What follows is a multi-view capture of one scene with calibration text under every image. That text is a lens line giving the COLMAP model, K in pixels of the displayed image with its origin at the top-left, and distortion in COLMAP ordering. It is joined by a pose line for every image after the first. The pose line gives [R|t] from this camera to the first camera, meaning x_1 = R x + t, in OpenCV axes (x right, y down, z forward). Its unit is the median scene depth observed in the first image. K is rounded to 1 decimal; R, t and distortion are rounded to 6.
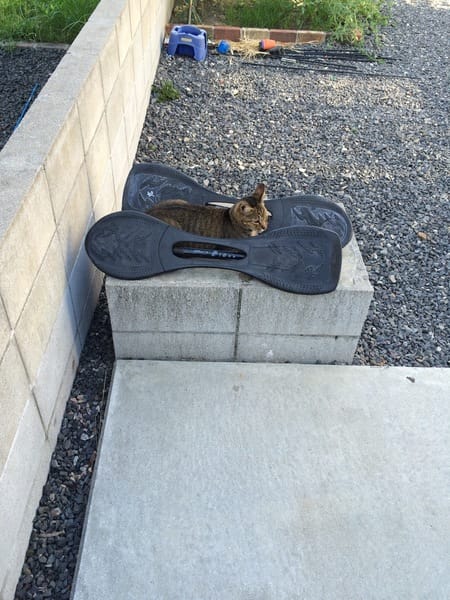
lens RADIAL K [[513.7, 0, 224.3], [0, 513.7, 299.8], [0, 0, 1]] dist [0.039863, -0.070402]
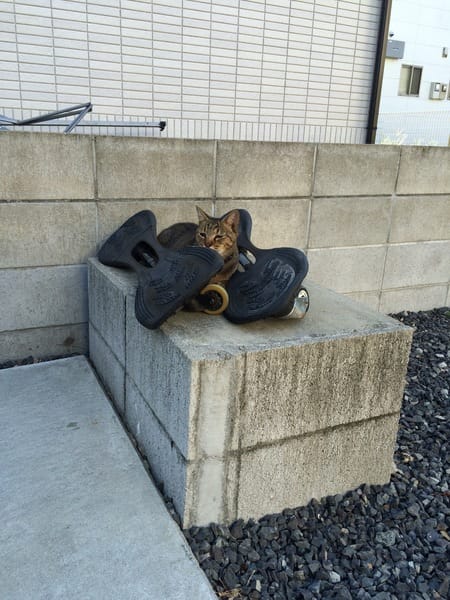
lens RADIAL K [[513.7, 0, 224.5], [0, 513.7, 299.9], [0, 0, 1]] dist [0.039863, -0.070402]
pose [[0.421797, 0.229678, -0.877118, 0.739302], [-0.608680, 0.788722, -0.086177, -0.040429], [0.672008, 0.570234, 0.472481, 0.703209]]
